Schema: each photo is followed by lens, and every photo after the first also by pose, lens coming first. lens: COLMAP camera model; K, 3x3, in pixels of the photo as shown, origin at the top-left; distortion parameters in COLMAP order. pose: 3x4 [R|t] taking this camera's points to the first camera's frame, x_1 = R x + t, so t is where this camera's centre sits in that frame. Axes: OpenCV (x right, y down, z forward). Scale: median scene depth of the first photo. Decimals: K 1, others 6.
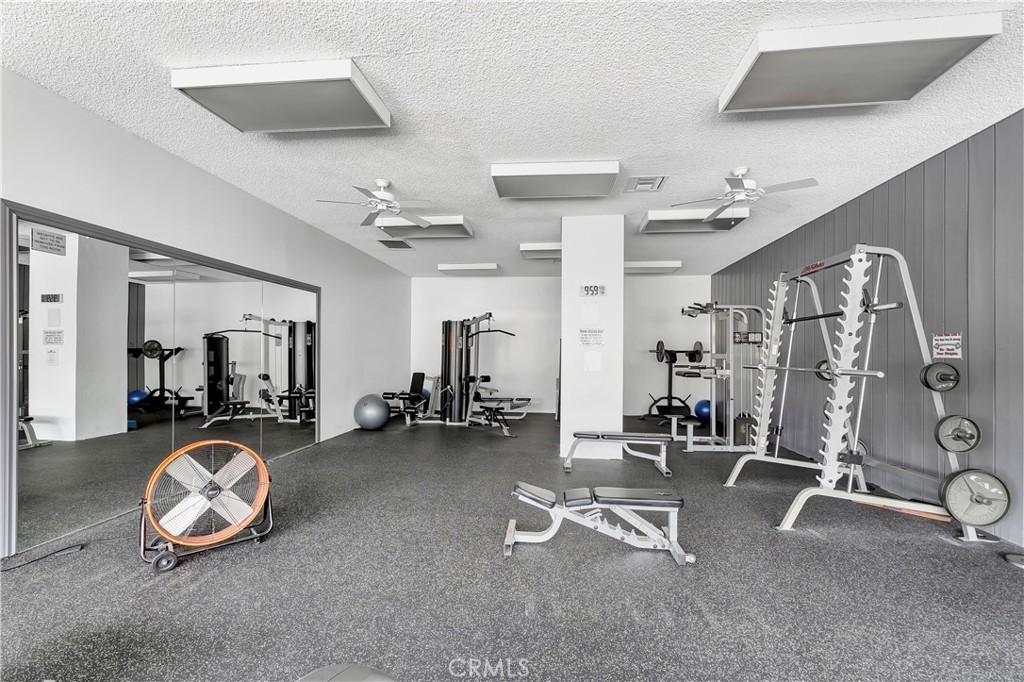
lens RADIAL K [[430.4, 0, 515.6], [0, 430.4, 347.0], [0, 0, 1]] dist [0.004590, -0.000051]
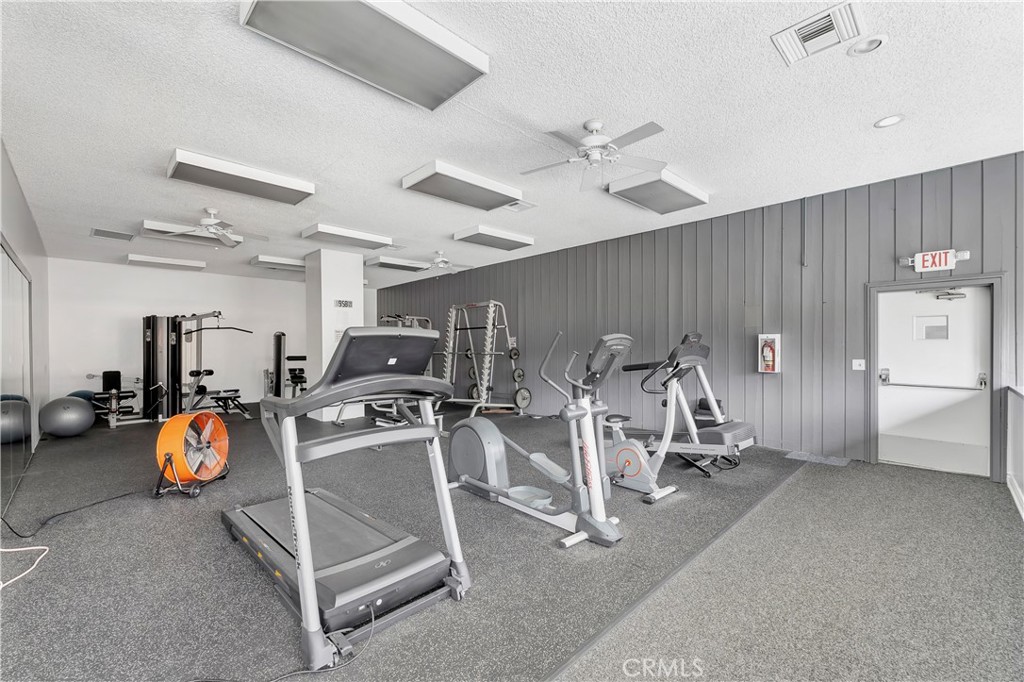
lens RADIAL K [[430.4, 0, 515.6], [0, 430.4, 347.0], [0, 0, 1]] dist [0.004590, -0.000051]
pose [[0.630351, -0.014758, 0.776170, -0.579963], [0.001200, 0.999837, 0.018036, -0.010871], [-0.776310, -0.010438, 0.630265, -0.362713]]
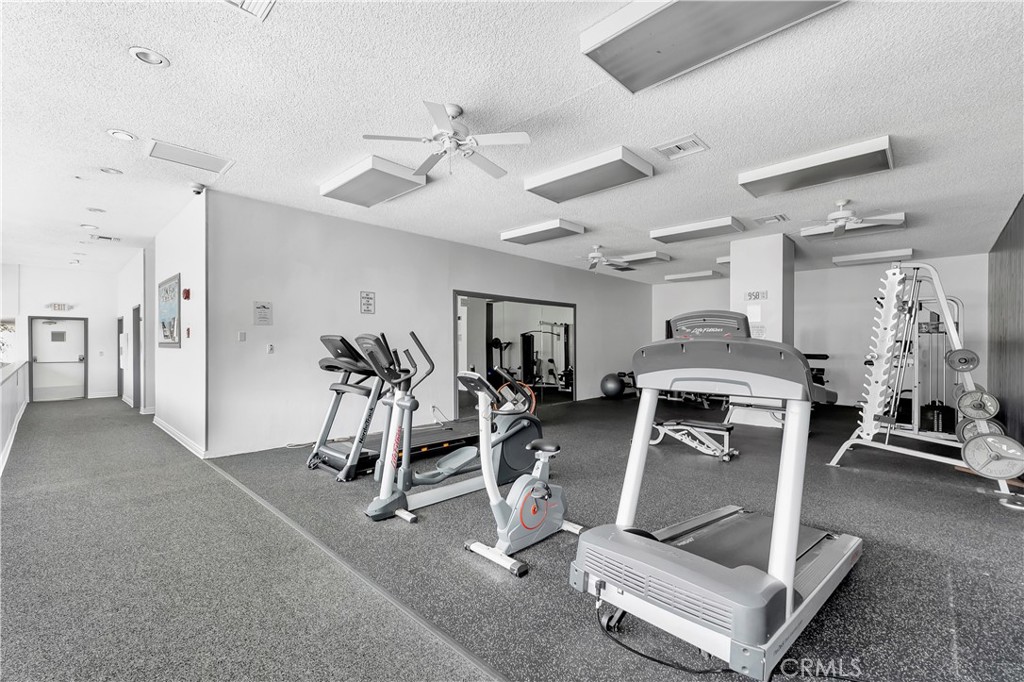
lens RADIAL K [[438.9, 0, 512.0], [0, 438.9, 341.0], [0, 0, 1]] dist [-0.001816, -0.000237]
pose [[0.785870, -0.010941, -0.618296, 0.415429], [0.013343, 0.999911, -0.000736, -0.003417], [0.618248, -0.007671, 0.785945, -0.483792]]
